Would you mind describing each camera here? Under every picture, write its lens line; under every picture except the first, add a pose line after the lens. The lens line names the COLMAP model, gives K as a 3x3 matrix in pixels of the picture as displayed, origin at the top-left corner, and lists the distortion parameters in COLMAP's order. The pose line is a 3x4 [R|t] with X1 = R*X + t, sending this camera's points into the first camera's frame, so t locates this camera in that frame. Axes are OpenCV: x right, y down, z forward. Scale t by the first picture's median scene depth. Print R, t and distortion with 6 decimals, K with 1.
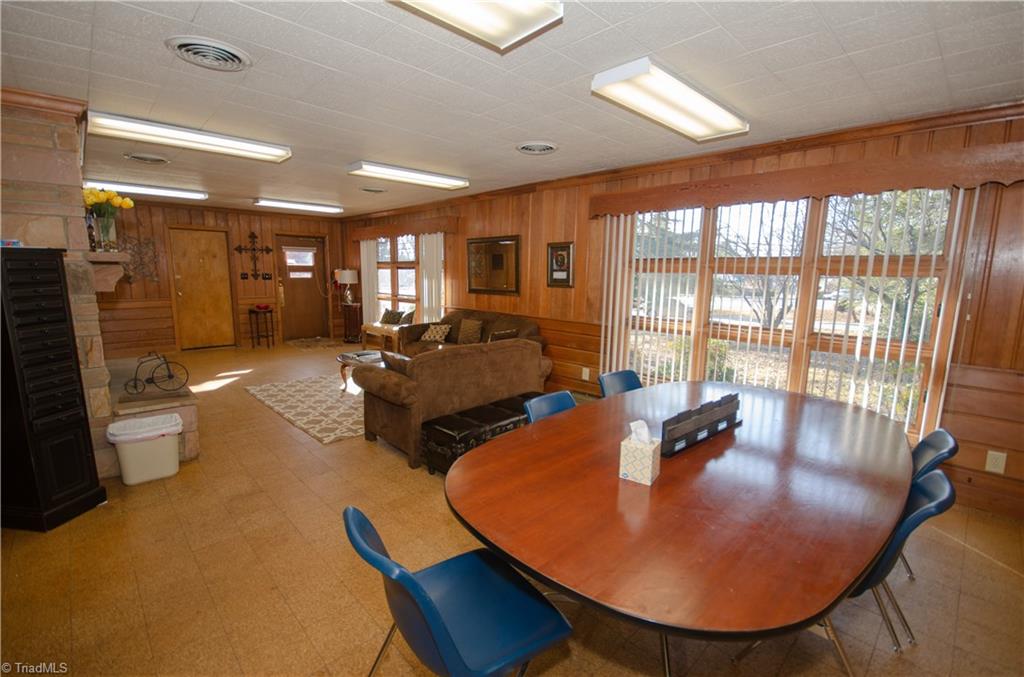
lens RADIAL K [[452.4, 0, 512.4], [0, 452.4, 342.8], [0, 0, 1]] dist [0.026987, -0.018195]
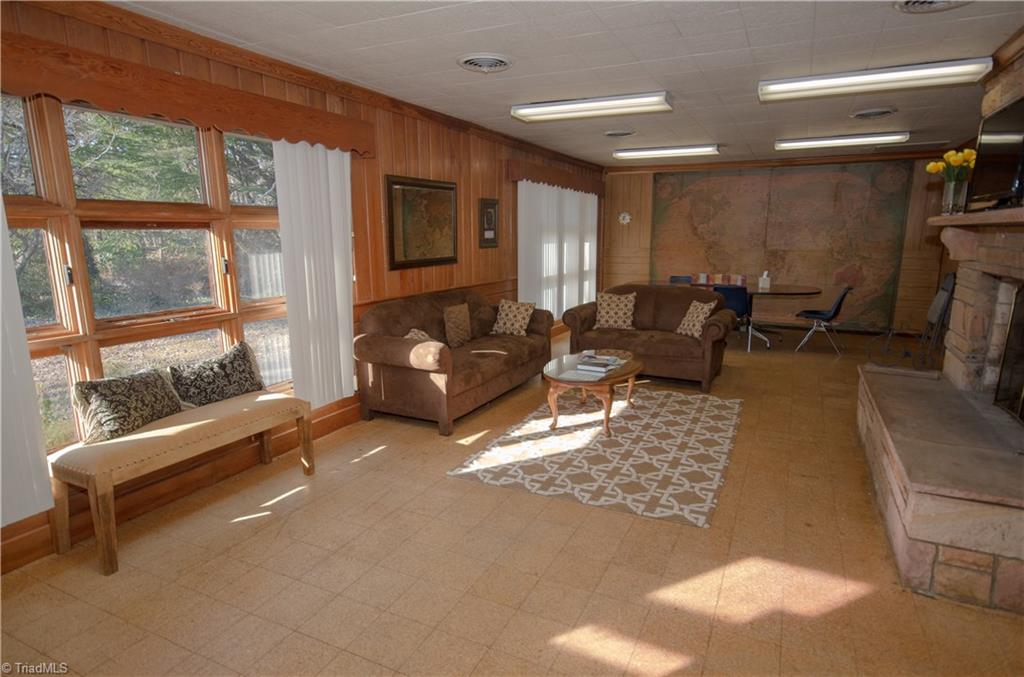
lens RADIAL K [[551.8, 0, 512.6], [0, 551.8, 344.8], [0, 0, 1]] dist [0.002254, 0.000315]
pose [[-0.336853, -0.197070, 0.920703, -0.968399], [0.146973, 0.954859, 0.258153, -0.211671], [-0.930015, 0.222279, -0.292683, 1.296332]]
